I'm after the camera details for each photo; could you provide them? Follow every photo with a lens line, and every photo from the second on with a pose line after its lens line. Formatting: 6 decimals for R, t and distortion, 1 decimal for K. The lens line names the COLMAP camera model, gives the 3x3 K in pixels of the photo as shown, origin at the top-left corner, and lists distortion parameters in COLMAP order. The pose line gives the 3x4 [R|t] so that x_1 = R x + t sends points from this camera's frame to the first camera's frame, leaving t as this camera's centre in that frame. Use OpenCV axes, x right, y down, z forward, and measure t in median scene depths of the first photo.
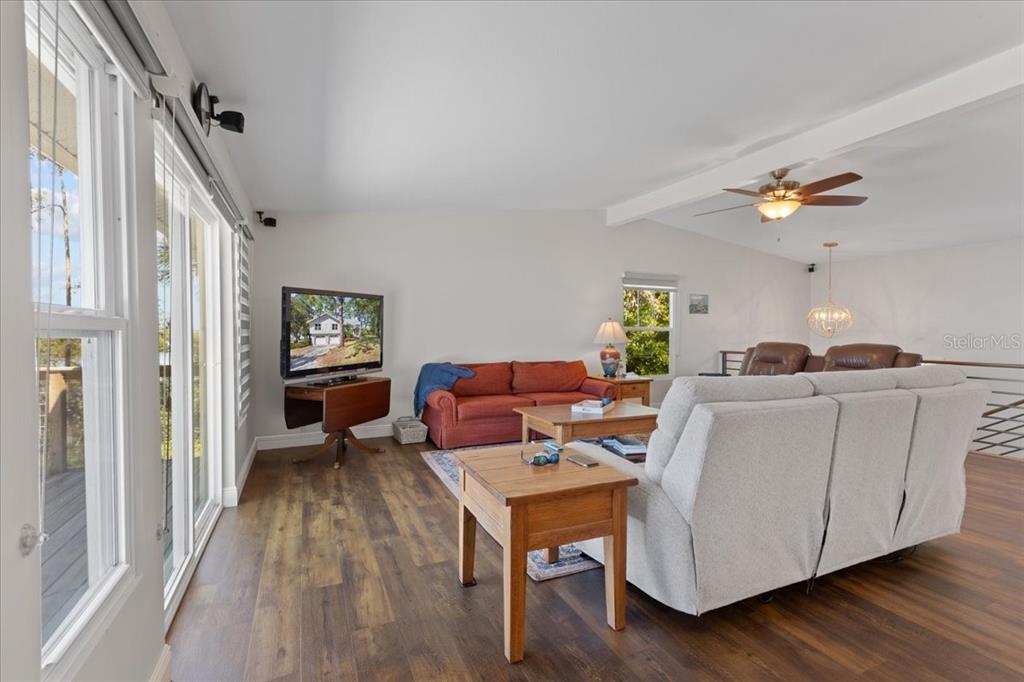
lens RADIAL K [[463.9, 0, 510.8], [0, 463.9, 337.8], [0, 0, 1]] dist [0.003994, 0.000005]
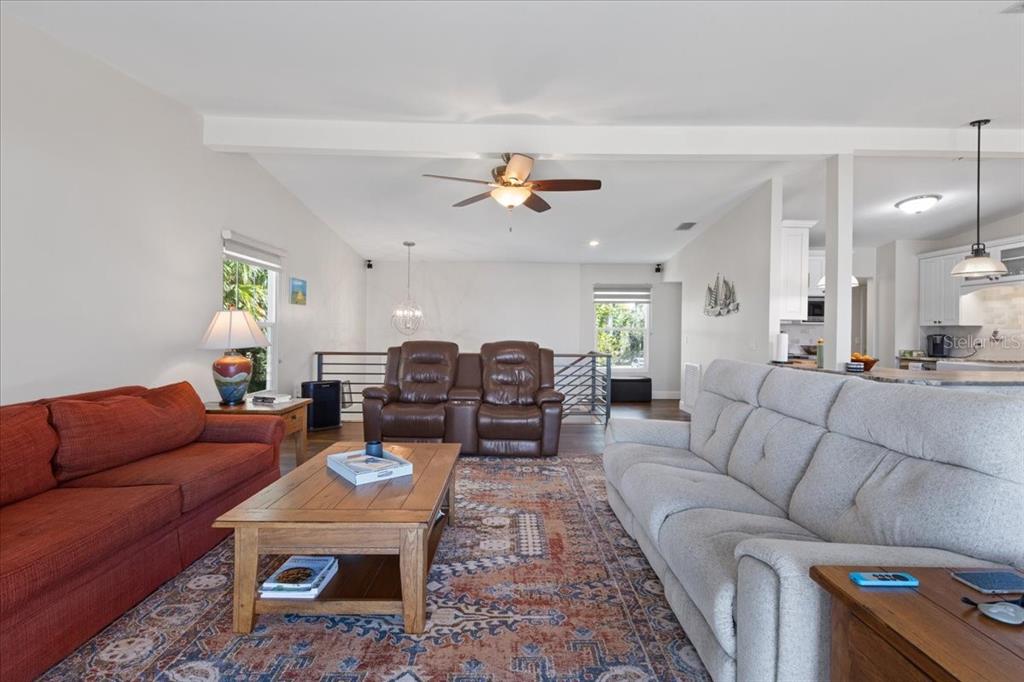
lens RADIAL K [[463.9, 0, 509.0], [0, 463.9, 332.6], [0, 0, 1]] dist [0.003994, 0.000005]
pose [[0.390136, -0.001818, 0.920755, -0.239409], [0.002633, 0.999996, 0.000859, -0.007676], [-0.920753, 0.002089, 0.390140, 0.568744]]
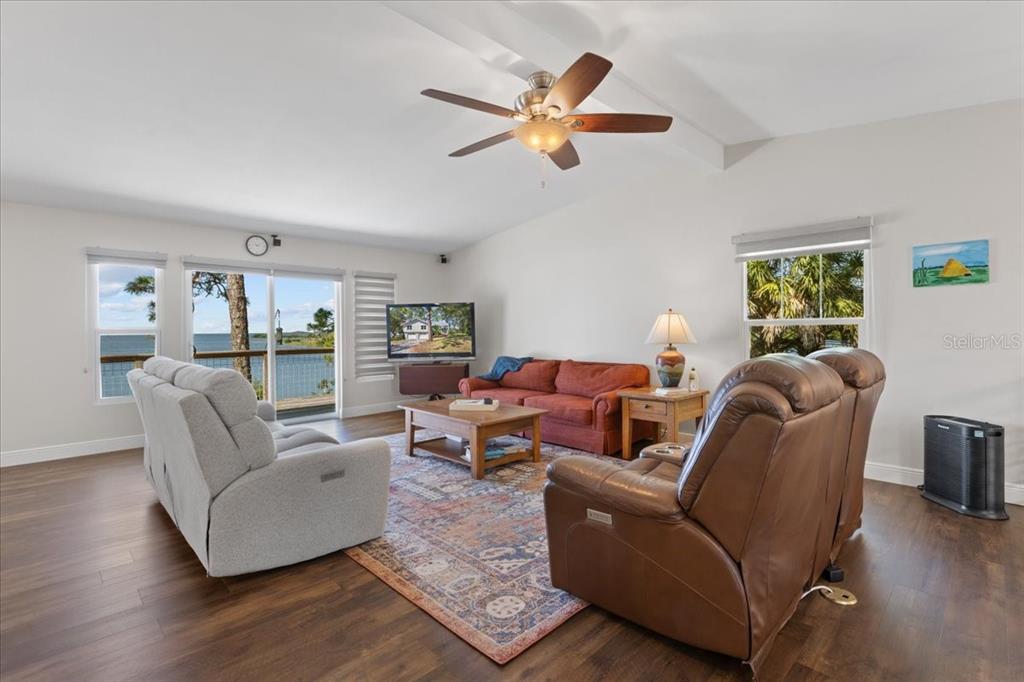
lens RADIAL K [[463.9, 0, 510.1], [0, 463.9, 340.0], [0, 0, 1]] dist [0.003994, 0.000005]
pose [[0.364264, 0.011212, -0.931228, 0.992702], [-0.008357, 0.999927, 0.008770, 0.001380], [0.931258, 0.004588, 0.364331, 0.639350]]
